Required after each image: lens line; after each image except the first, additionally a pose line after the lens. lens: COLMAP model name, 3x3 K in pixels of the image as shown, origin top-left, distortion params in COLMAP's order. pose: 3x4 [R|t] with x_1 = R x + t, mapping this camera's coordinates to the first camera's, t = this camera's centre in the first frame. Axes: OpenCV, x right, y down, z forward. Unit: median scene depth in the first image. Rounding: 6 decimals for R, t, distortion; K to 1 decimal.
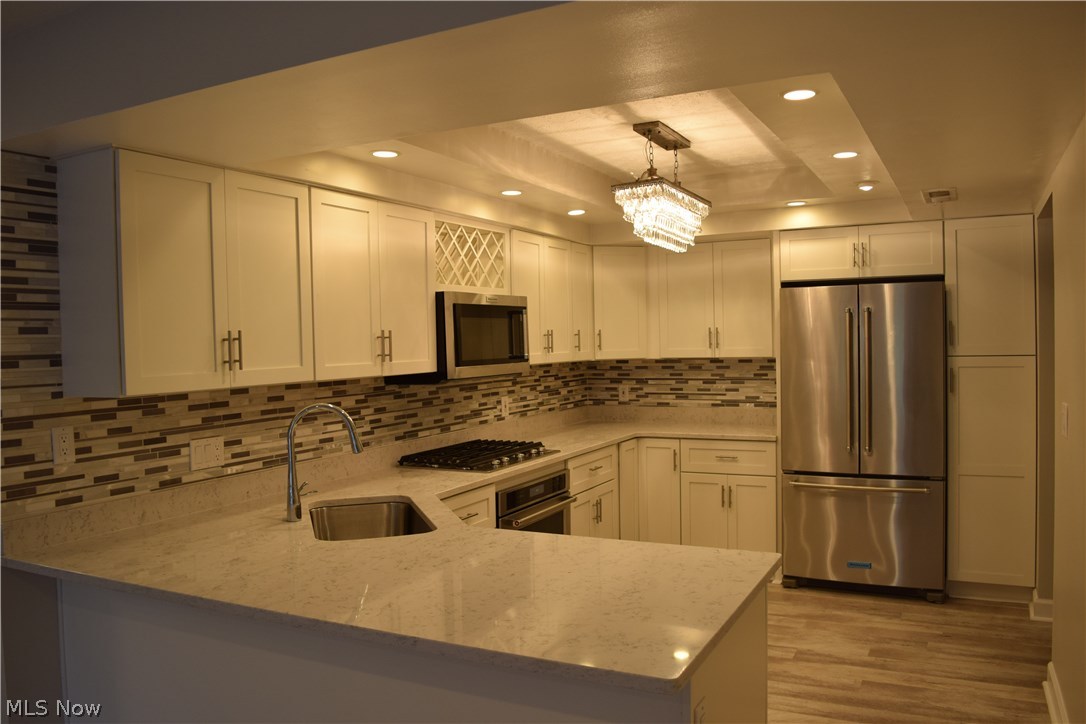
lens RADIAL K [[860.3, 0, 542.3], [0, 860.3, 364.2], [0, 0, 1]] dist [-0.087968, 0.000236]
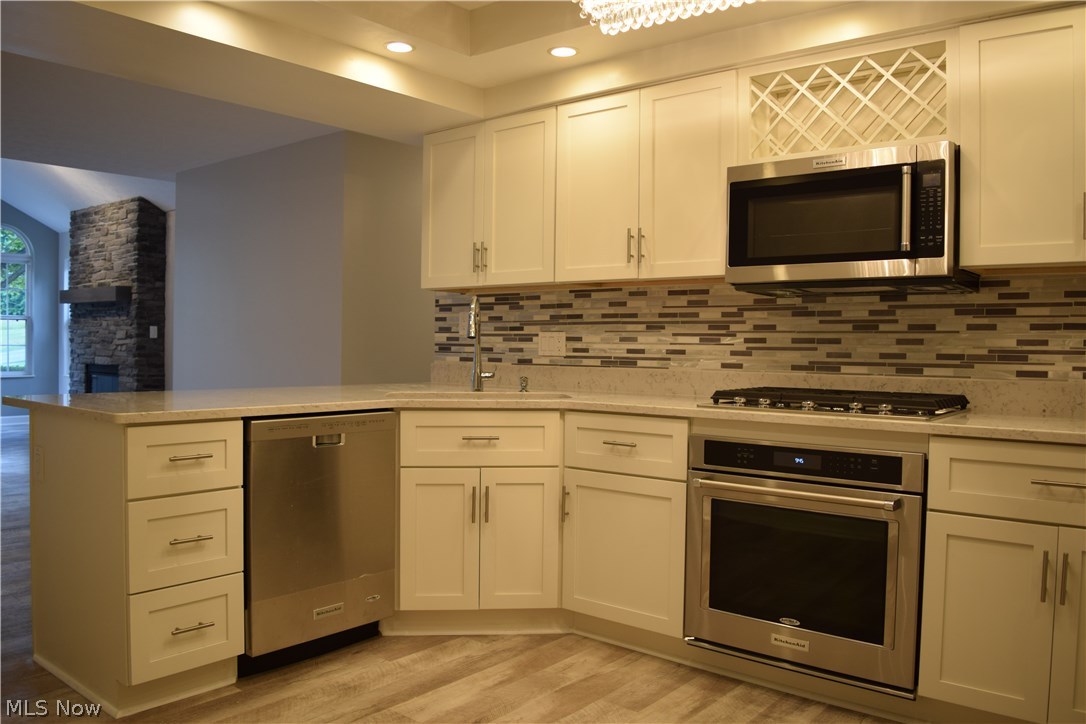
lens RADIAL K [[860.3, 0, 542.7], [0, 860.3, 363.3], [0, 0, 1]] dist [-0.087968, 0.000236]
pose [[-0.219206, 0.048213, -0.974487, 0.794187], [-0.032645, 0.997857, 0.056713, 0.058811], [0.975132, 0.044244, -0.217162, 1.194276]]
